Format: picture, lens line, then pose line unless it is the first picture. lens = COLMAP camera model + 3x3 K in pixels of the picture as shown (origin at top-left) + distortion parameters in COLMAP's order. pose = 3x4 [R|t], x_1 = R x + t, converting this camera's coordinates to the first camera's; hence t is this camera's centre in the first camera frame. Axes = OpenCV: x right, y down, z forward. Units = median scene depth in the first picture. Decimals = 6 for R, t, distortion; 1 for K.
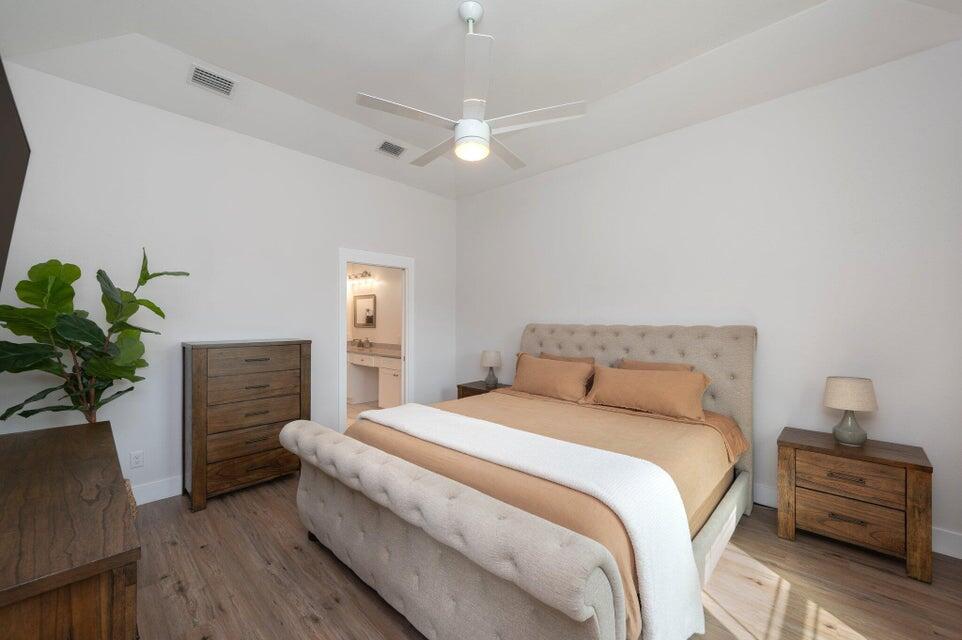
lens RADIAL K [[379.1, 0, 485.8], [0, 379.1, 322.6], [0, 0, 1]] dist [0.063632, -0.000055]
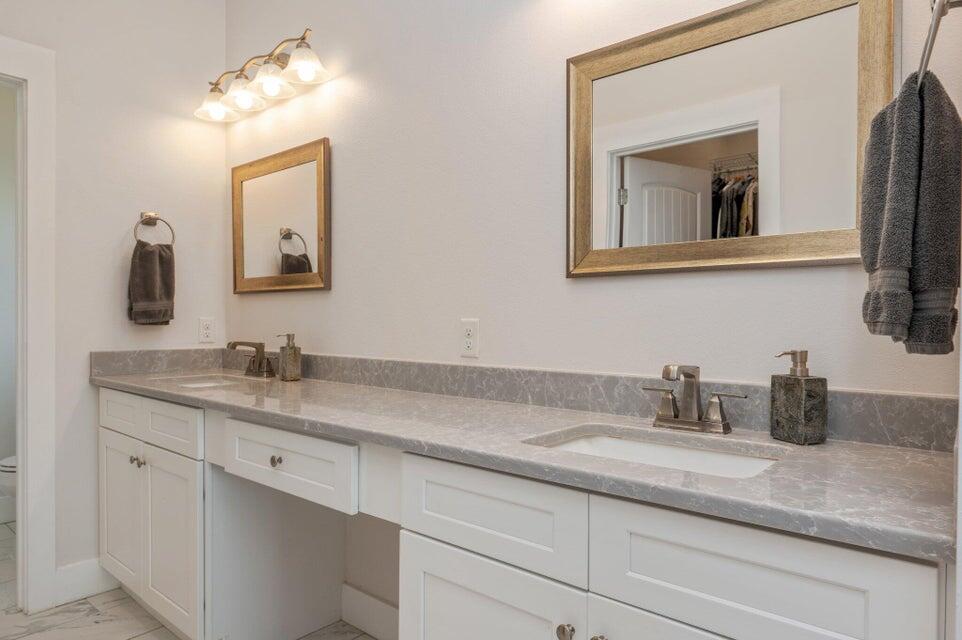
lens RADIAL K [[593.4, 0, 482.7], [0, 593.4, 325.3], [0, 0, 1]] dist [0.000119, -0.000612]
pose [[0.998594, 0.001750, 0.052988, -0.214577], [-0.001653, 0.999997, -0.001868, 0.034618], [-0.052992, 0.001777, 0.998593, 0.638935]]
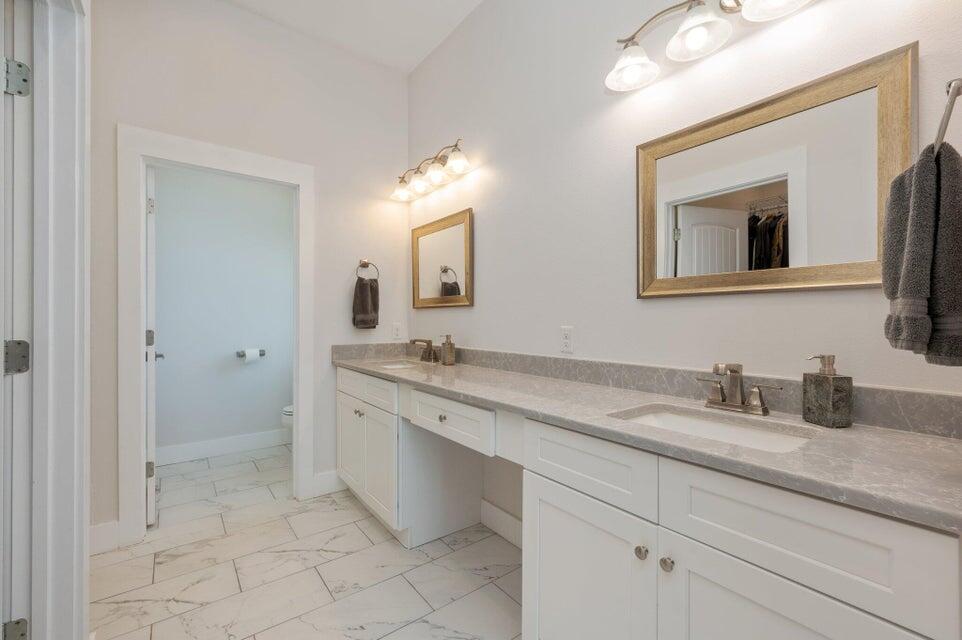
lens RADIAL K [[402.9, 0, 485.3], [0, 402.9, 320.5], [0, 0, 1]] dist [0.001135, -0.000014]
pose [[0.987883, -0.002083, -0.155187, -0.218202], [0.000395, 0.999940, -0.010906, 0.030241], [0.155201, 0.010712, 0.987825, 0.634430]]
